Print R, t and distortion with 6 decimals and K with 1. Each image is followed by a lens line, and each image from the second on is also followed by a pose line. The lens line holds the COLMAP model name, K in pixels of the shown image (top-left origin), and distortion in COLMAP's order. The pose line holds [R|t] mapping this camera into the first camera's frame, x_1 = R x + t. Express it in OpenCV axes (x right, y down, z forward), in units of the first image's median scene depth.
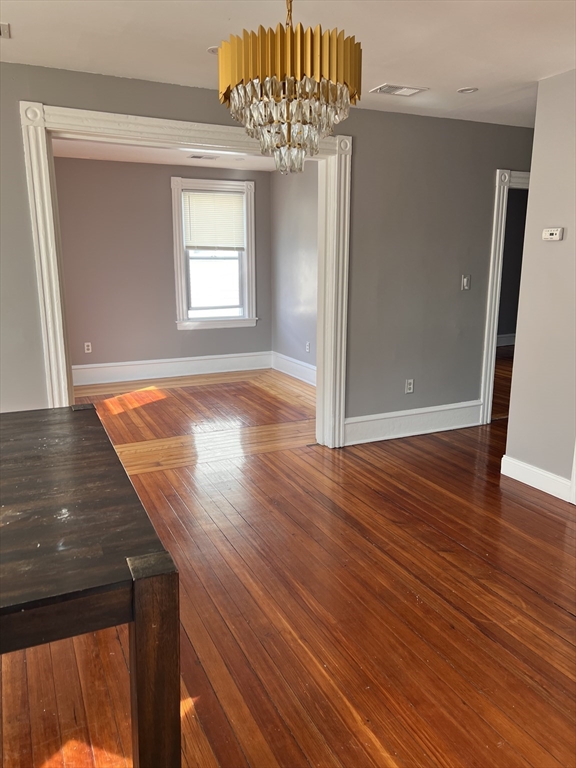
lens RADIAL K [[580.6, 0, 288.6], [0, 580.6, 383.6], [0, 0, 1]] dist [0.026264, -0.000988]
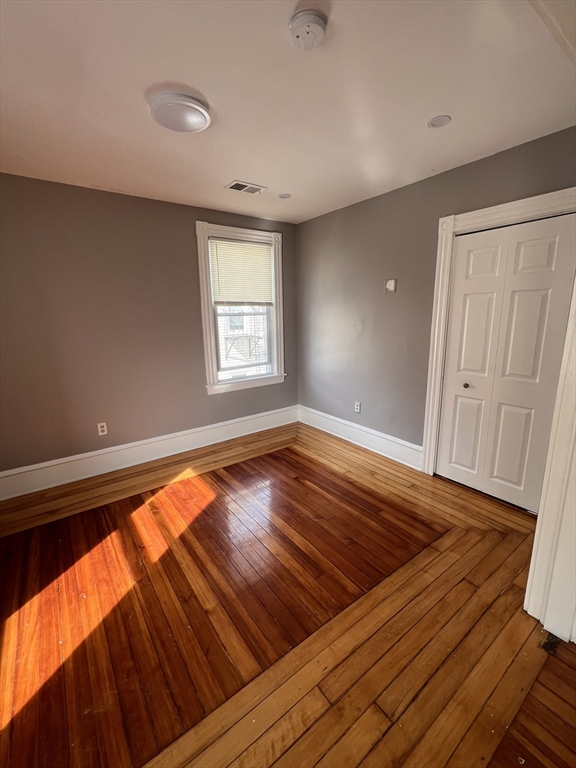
lens RADIAL K [[328.5, 0, 287.8], [0, 328.5, 383.2], [0, 0, 1]] dist [-0.011795, -0.000089]
pose [[0.981281, -0.058124, 0.183599, -0.161479], [0.058284, 0.998290, 0.004529, -0.105033], [-0.183548, 0.006257, 0.982991, 0.476417]]
